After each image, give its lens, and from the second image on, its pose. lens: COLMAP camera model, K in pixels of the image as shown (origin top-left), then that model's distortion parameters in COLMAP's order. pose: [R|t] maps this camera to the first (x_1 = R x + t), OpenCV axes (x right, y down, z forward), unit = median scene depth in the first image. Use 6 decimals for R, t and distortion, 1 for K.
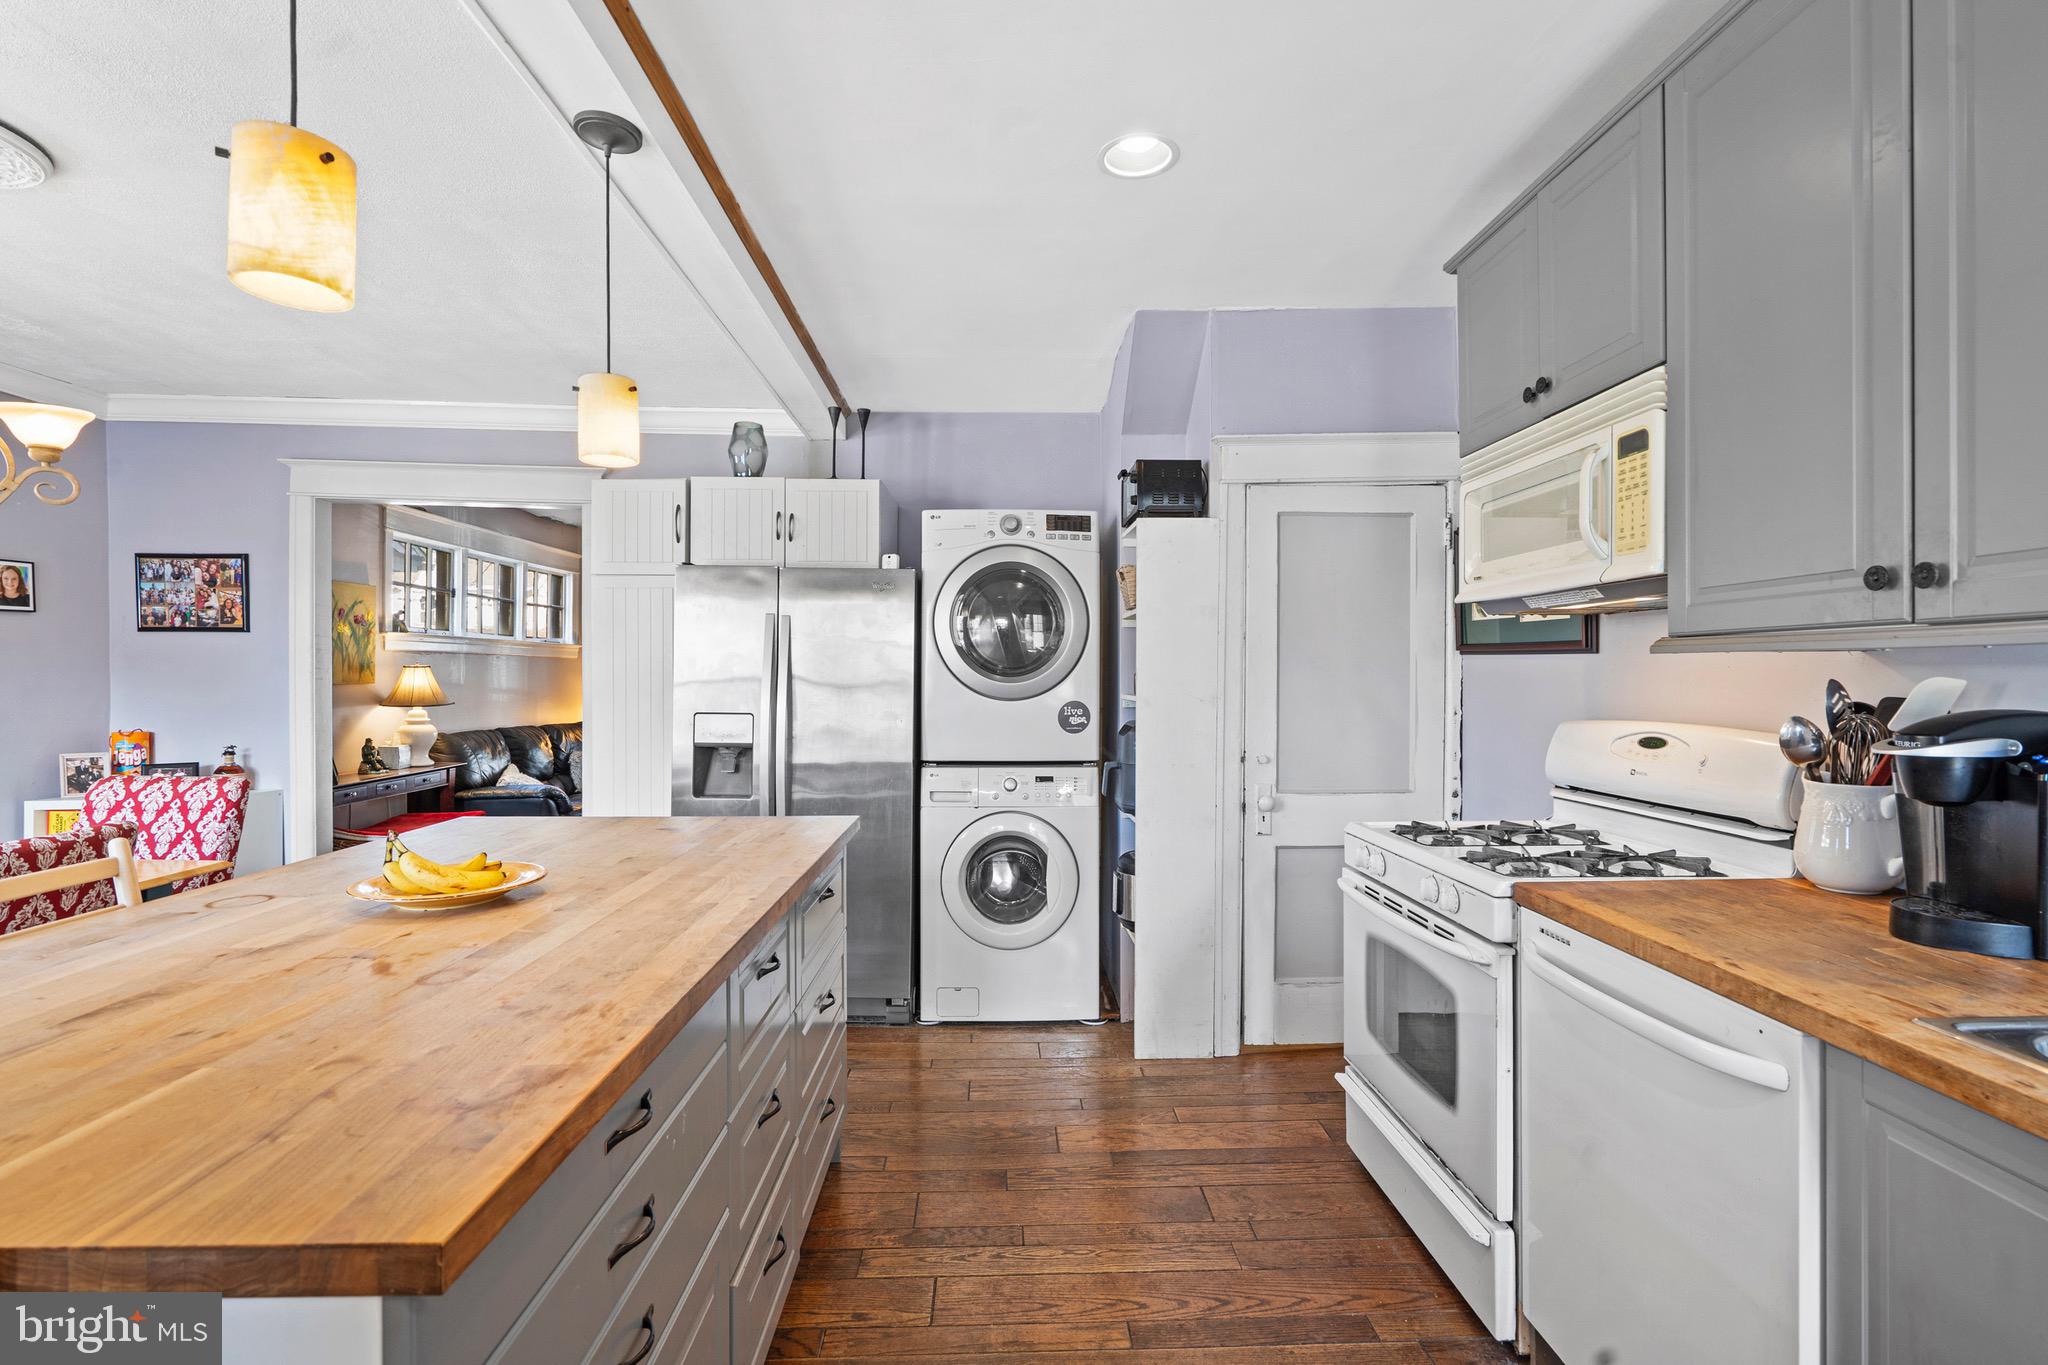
lens RADIAL K [[928.9, 0, 1021.6], [0, 928.9, 678.7], [0, 0, 1]] dist [-0.001461, 0.000477]
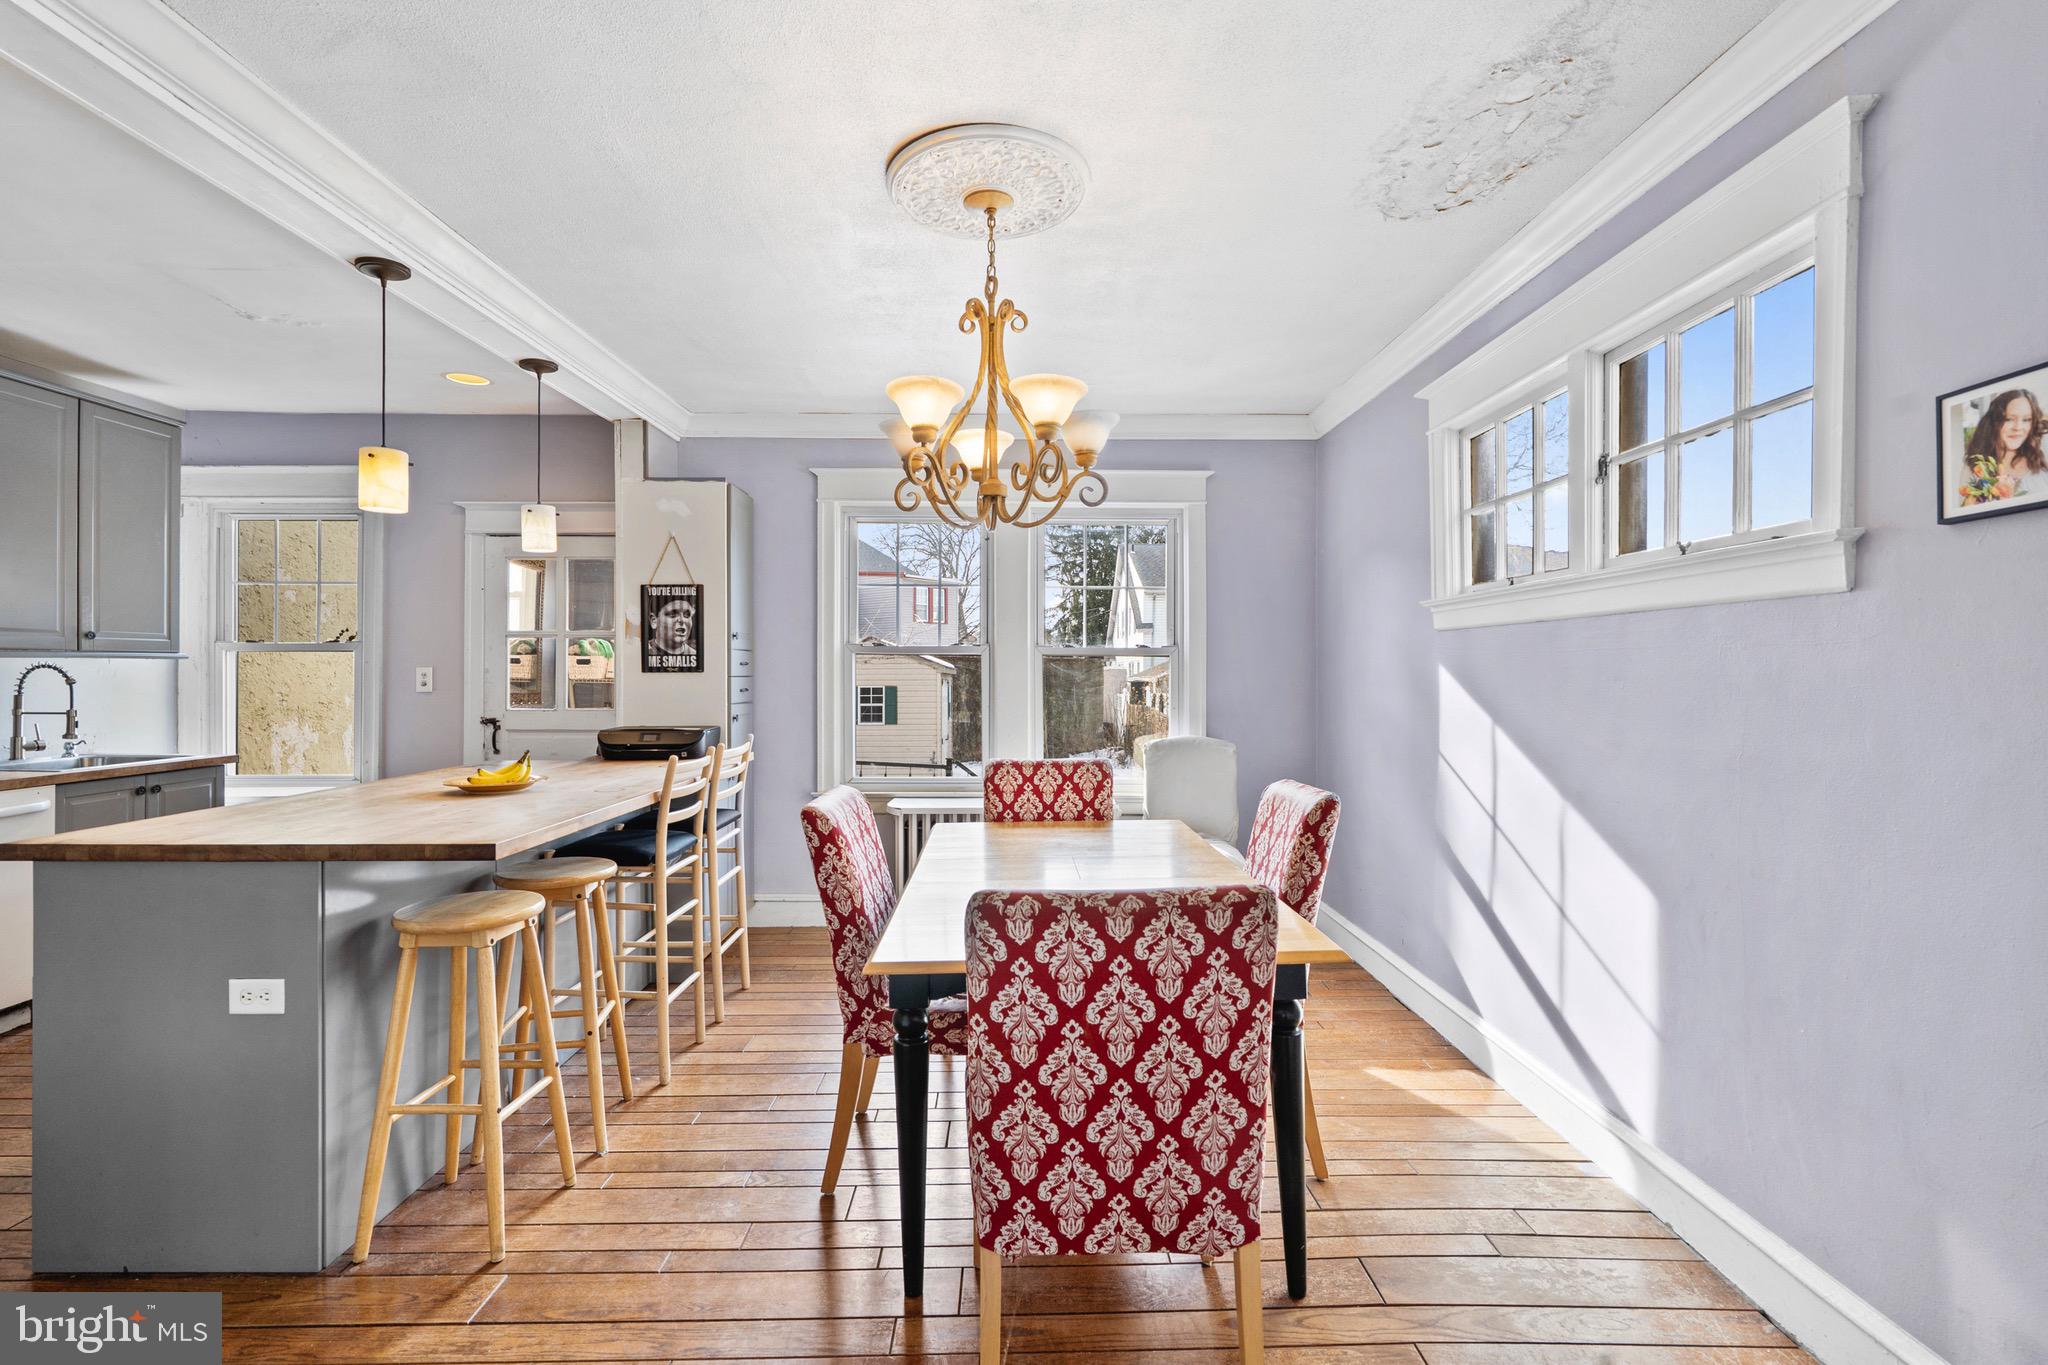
lens RADIAL K [[938.7, 0, 1011.8], [0, 938.7, 649.3], [0, 0, 1]] dist [-0.001826, -0.000426]
pose [[-0.999580, -0.001291, 0.028944, -0.833662], [-0.001855, 0.999809, -0.019442, -0.003509], [-0.028913, -0.019488, -0.999392, 1.393638]]
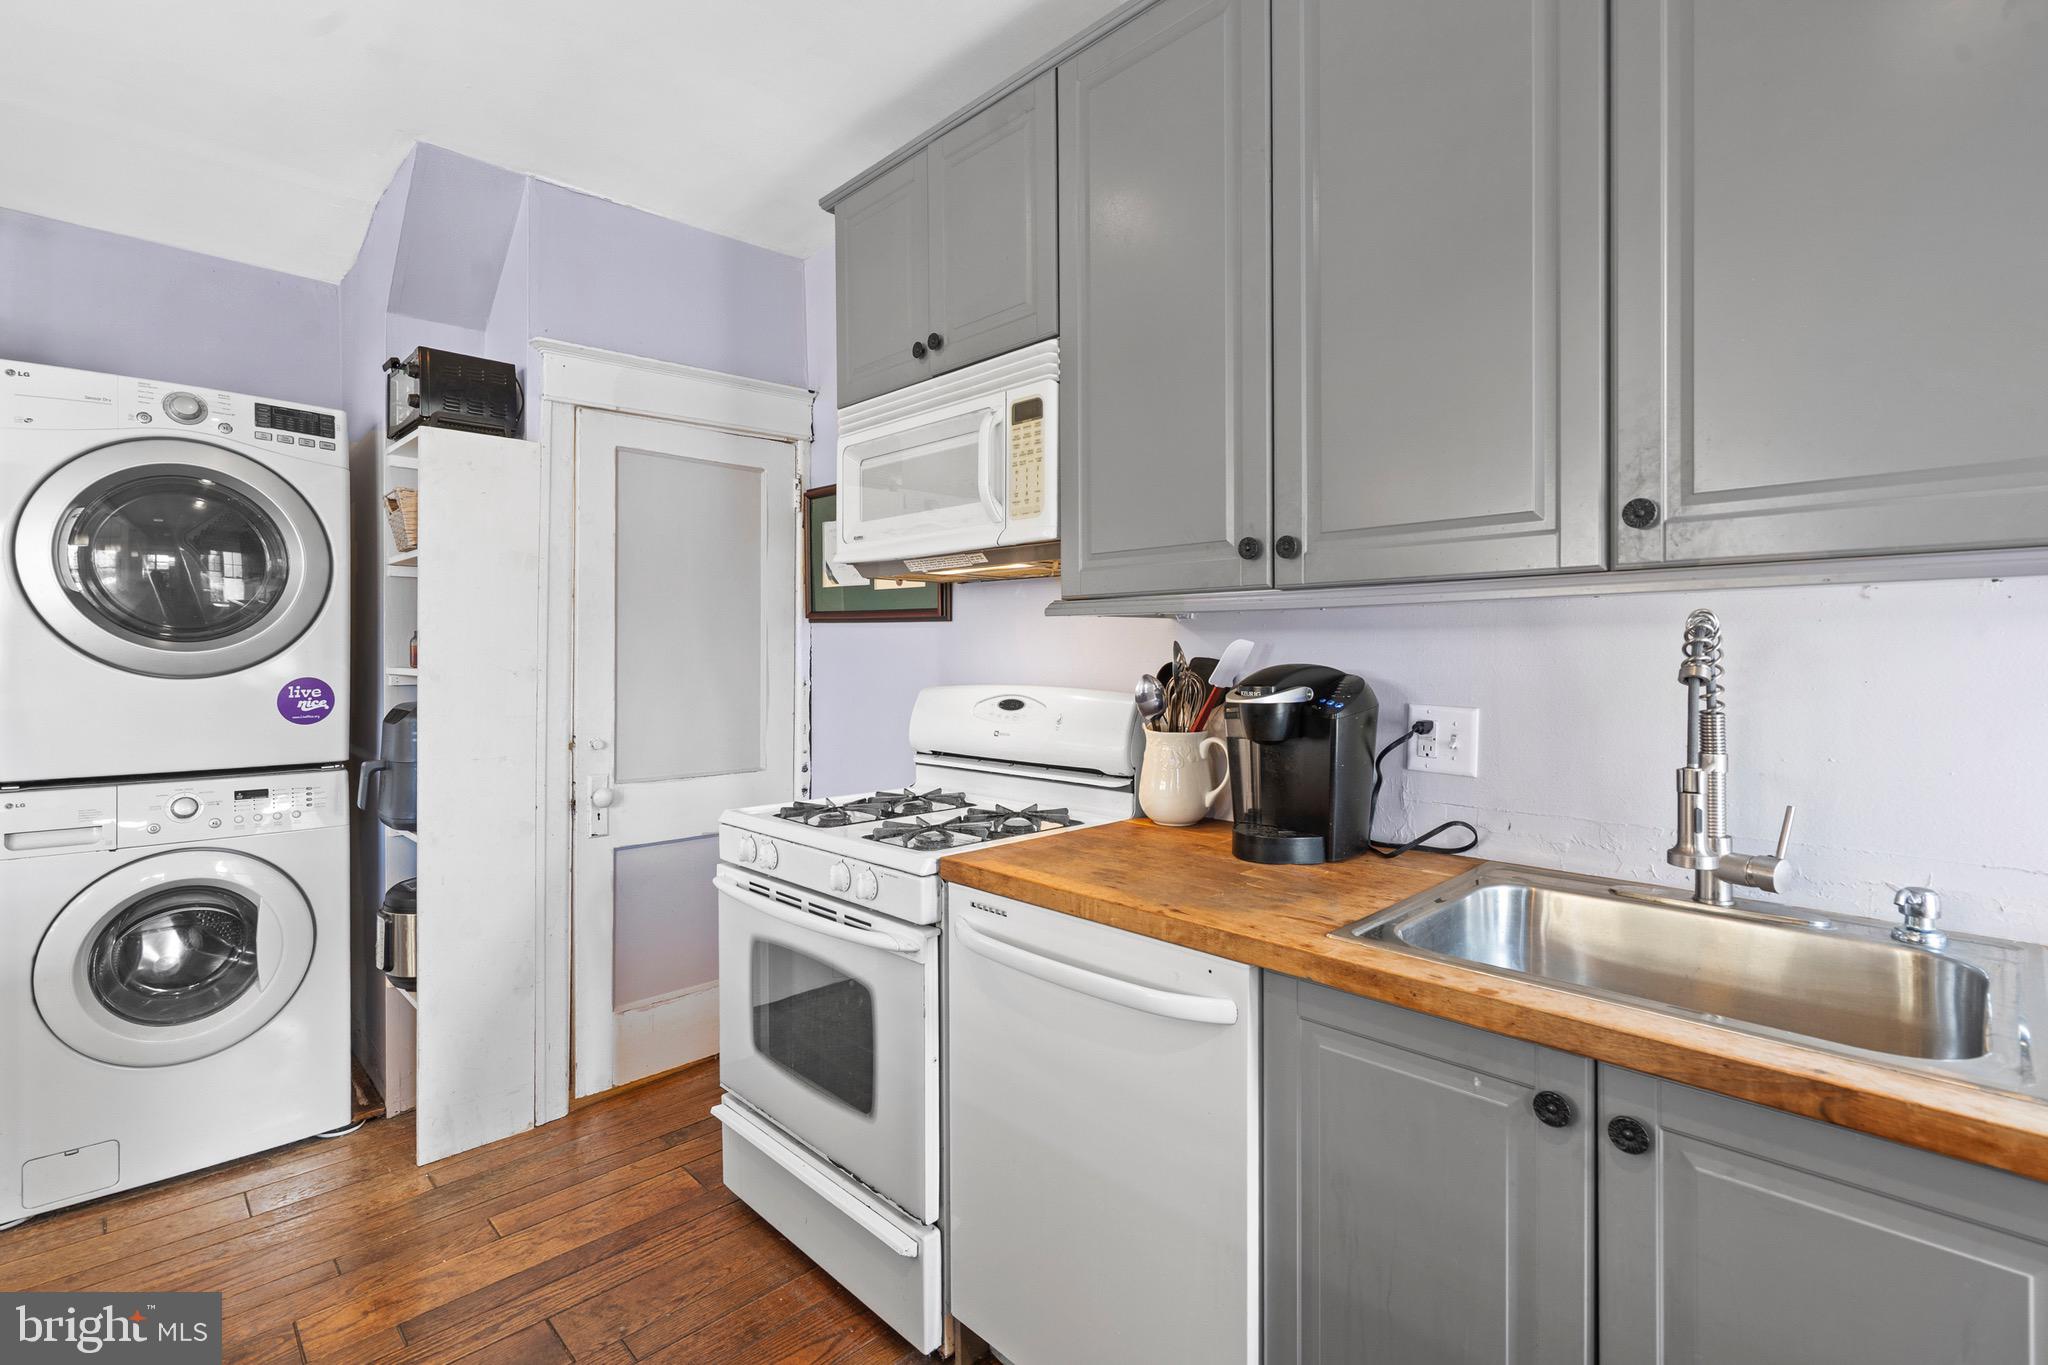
lens RADIAL K [[944.4, 0, 1017.8], [0, 944.4, 656.6], [0, 0, 1]] dist [-0.004146, 0.001019]
pose [[0.738848, -0.000269, 0.673872, -0.027898], [0.001072, 0.999999, -0.000776, 0.010211], [-0.673872, 0.001296, 0.738847, 0.133311]]
